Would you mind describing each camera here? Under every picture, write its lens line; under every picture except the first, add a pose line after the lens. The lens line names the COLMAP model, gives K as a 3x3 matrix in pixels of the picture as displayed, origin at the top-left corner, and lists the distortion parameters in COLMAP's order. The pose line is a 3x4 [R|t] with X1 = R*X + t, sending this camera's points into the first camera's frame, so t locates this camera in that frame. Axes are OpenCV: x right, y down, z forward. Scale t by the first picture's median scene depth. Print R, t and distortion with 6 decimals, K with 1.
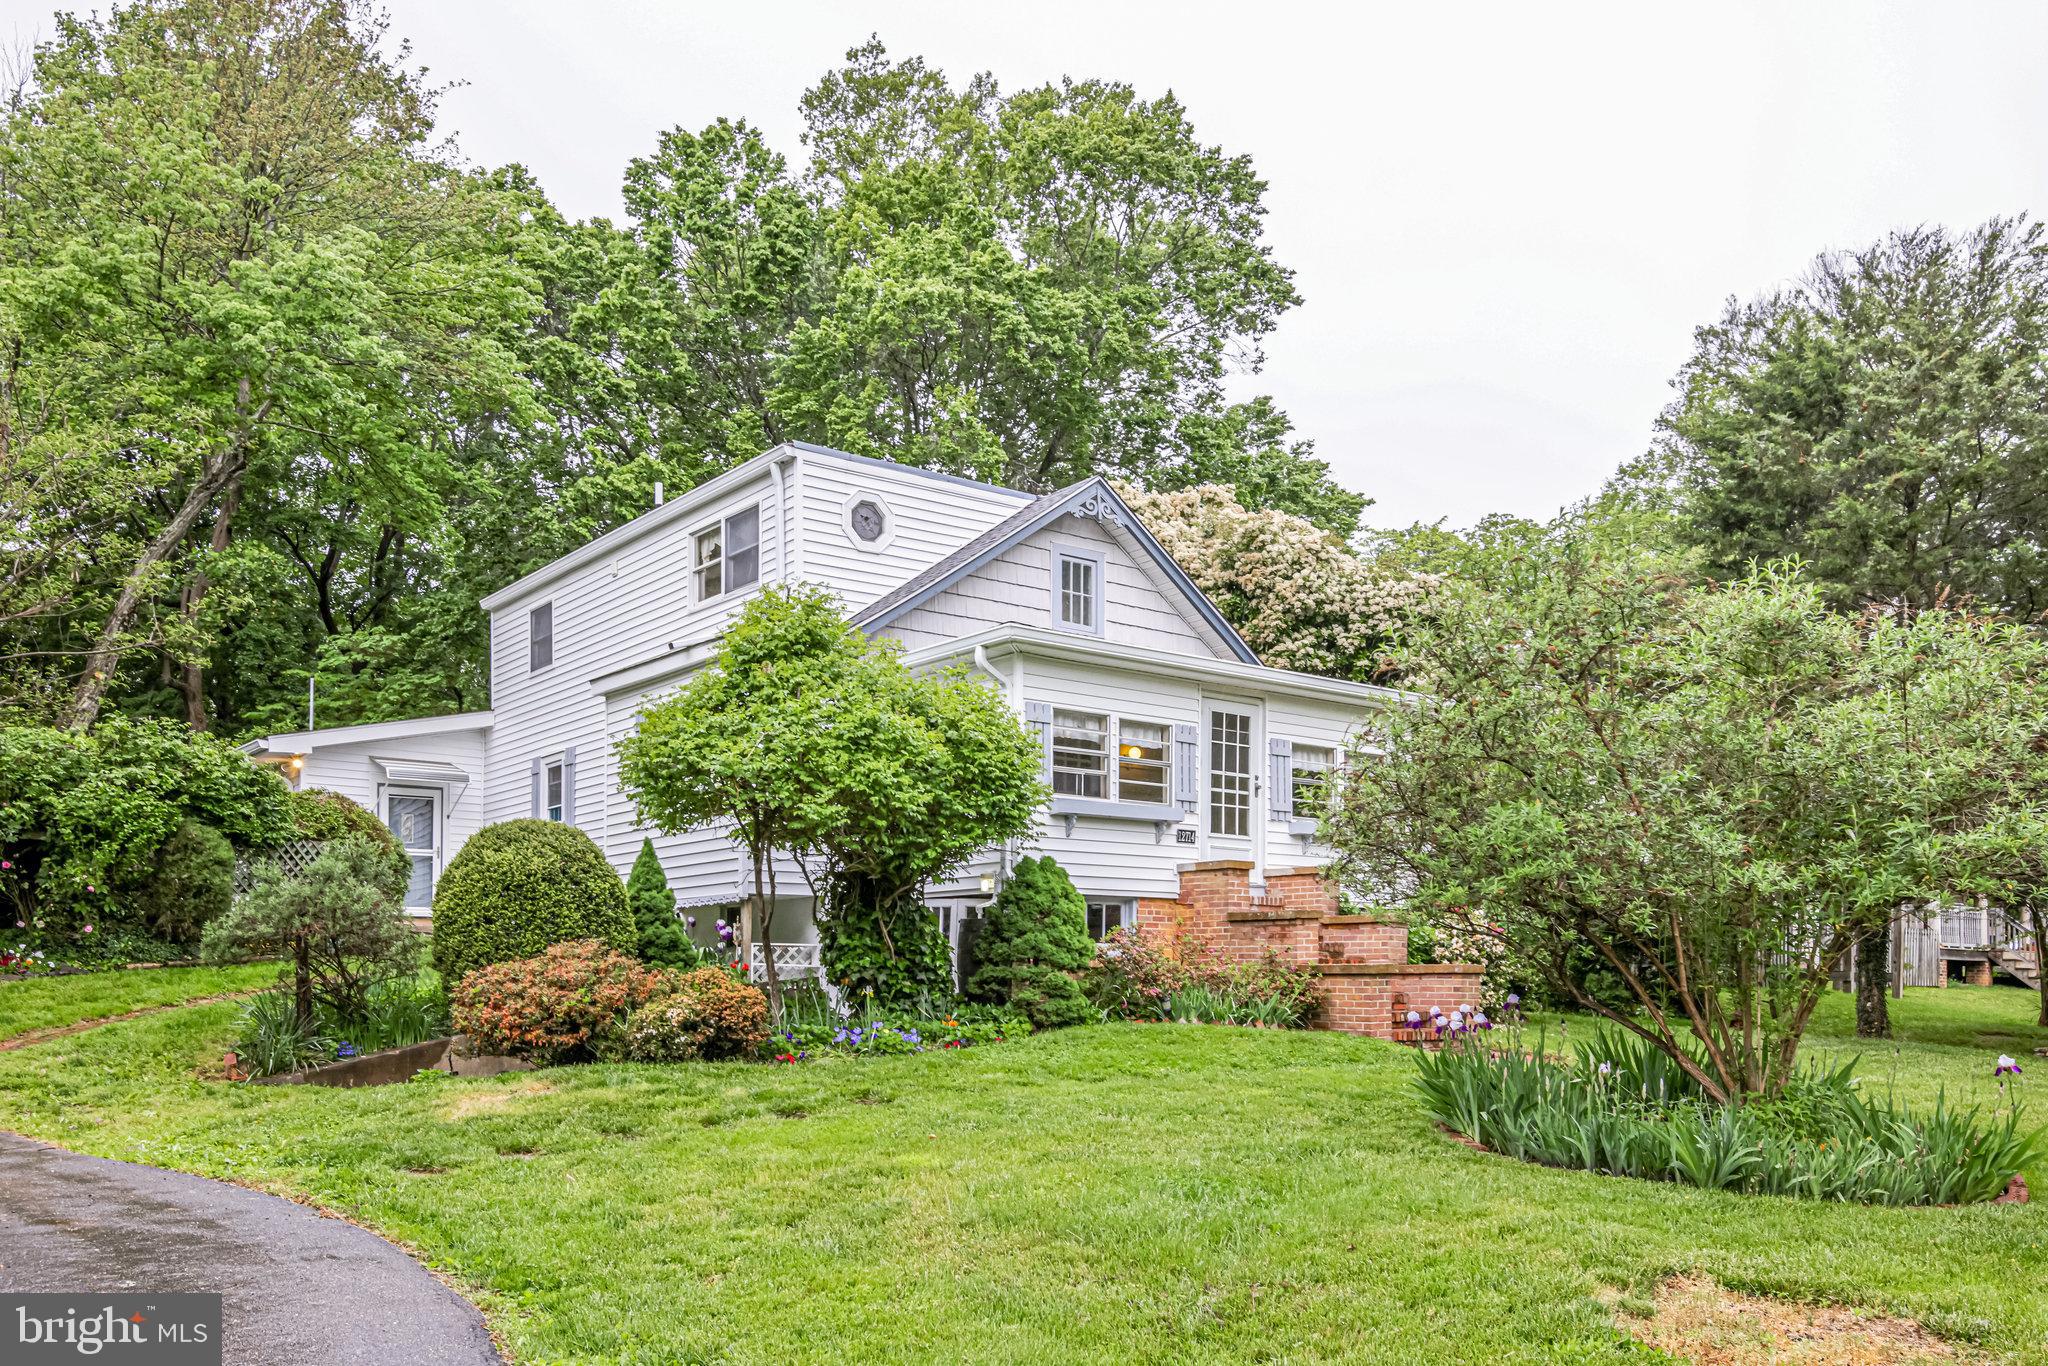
lens RADIAL K [[1511.1, 0, 1025.3], [0, 1511.1, 715.3], [0, 0, 1]] dist [0.046798, -0.007266]
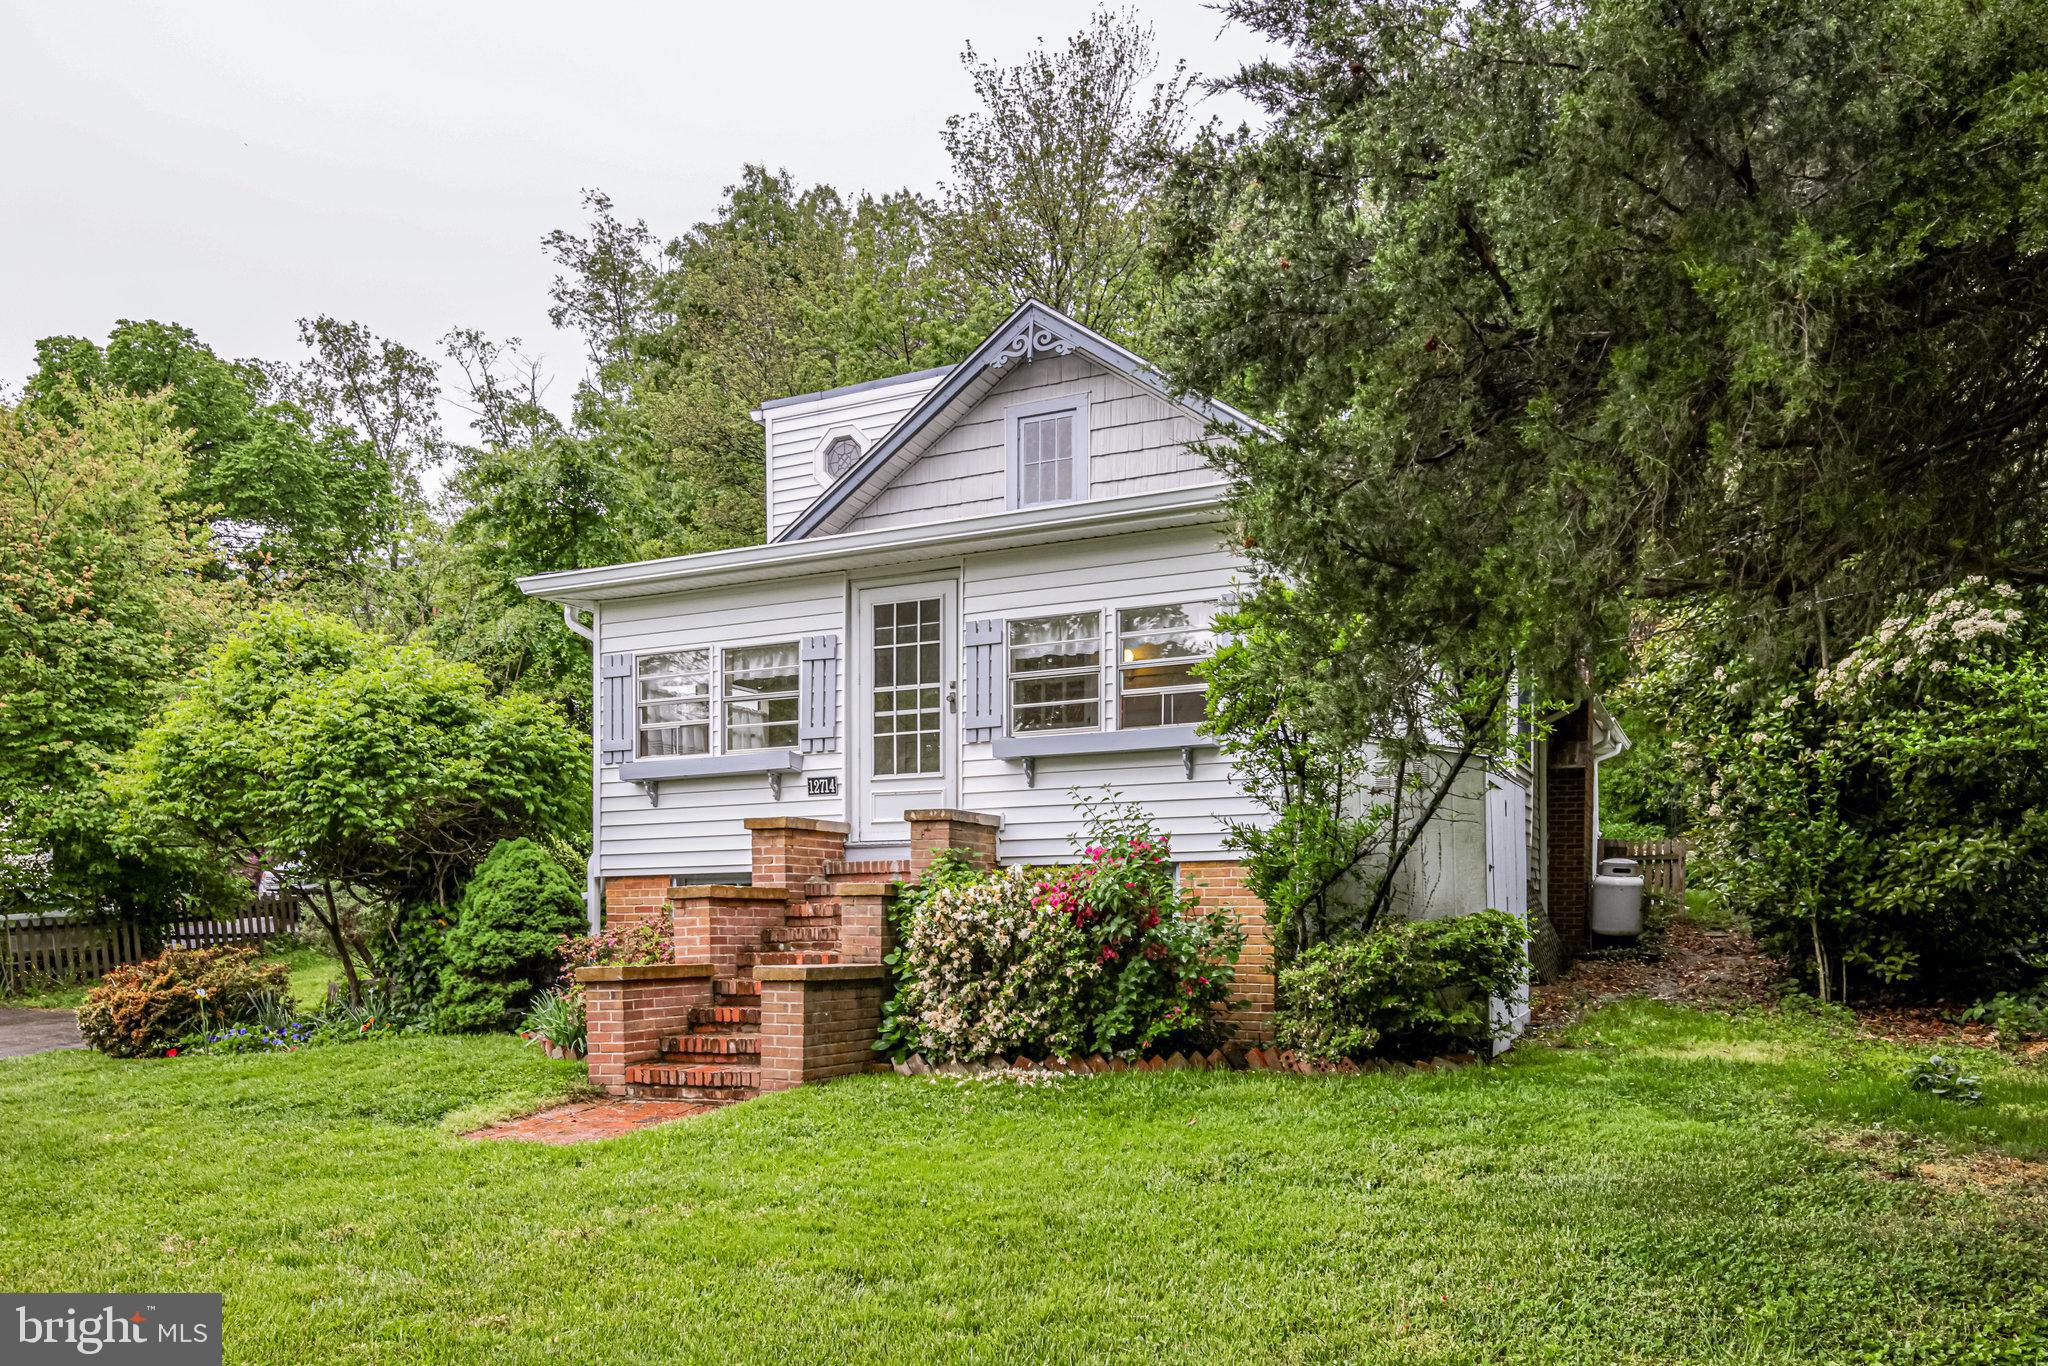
lens RADIAL K [[1601.7, 0, 1073.9], [0, 1601.7, 691.8], [0, 0, 1]] dist [0.037225, 0.002805]
pose [[0.450795, -0.151100, -0.879746, 0.821987], [0.153765, 0.983981, -0.090211, 0.119410], [0.879284, -0.094607, 0.466808, 0.719115]]
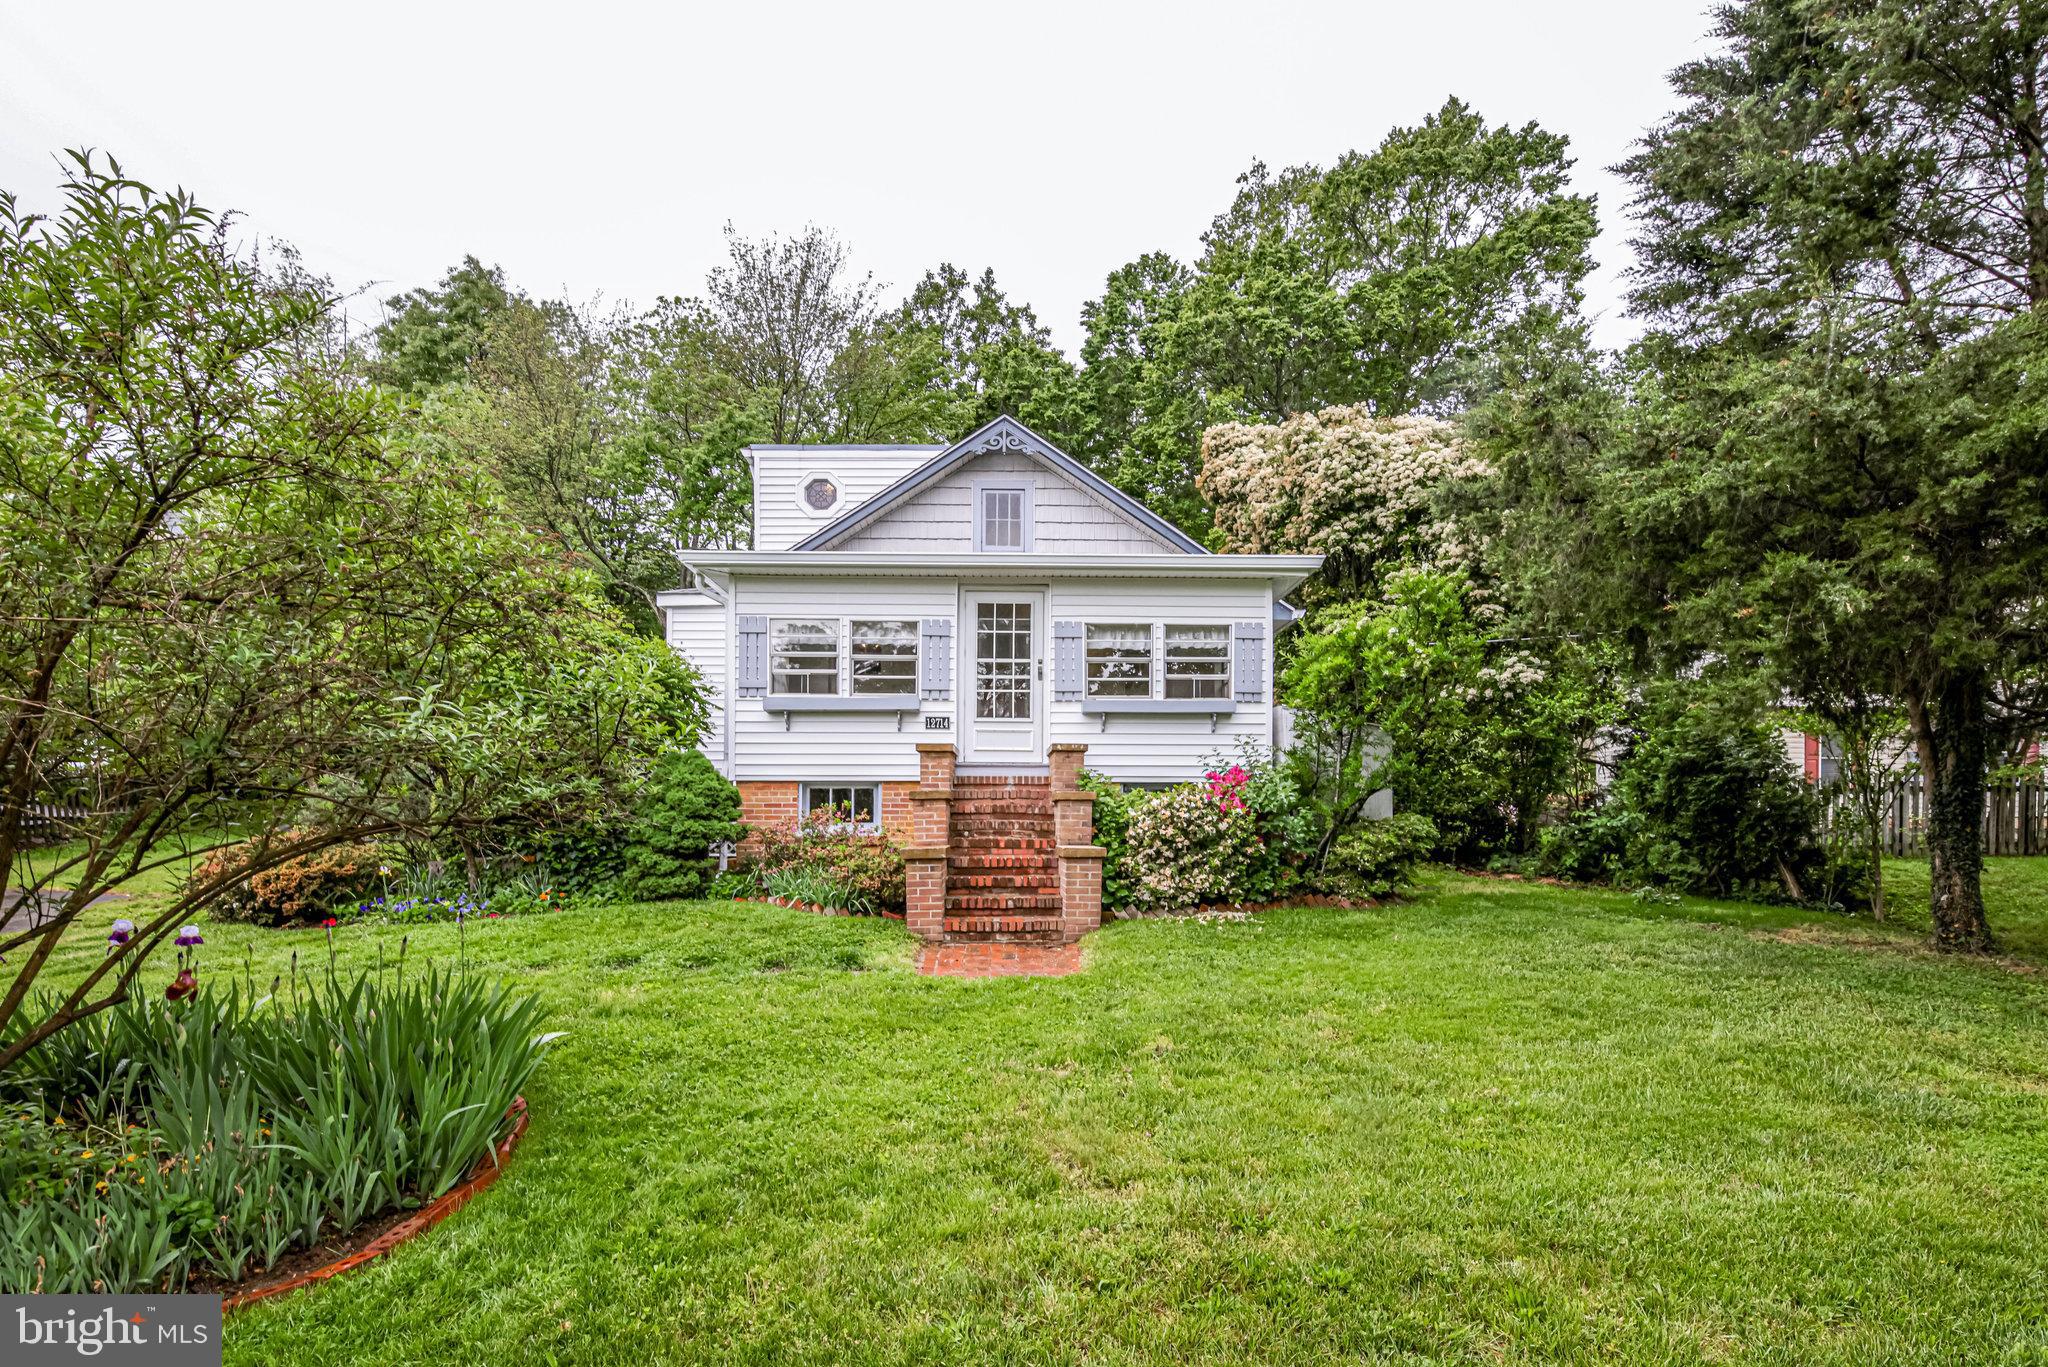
lens RADIAL K [[963.8, 0, 1058.3], [0, 963.8, 681.4], [0, 0, 1]] dist [-0.000327, 0.000053]
pose [[0.818016, -0.099041, -0.566604, 0.541878], [0.102680, 0.994386, -0.025576, 0.073903], [0.565956, -0.037257, 0.823593, 0.469536]]
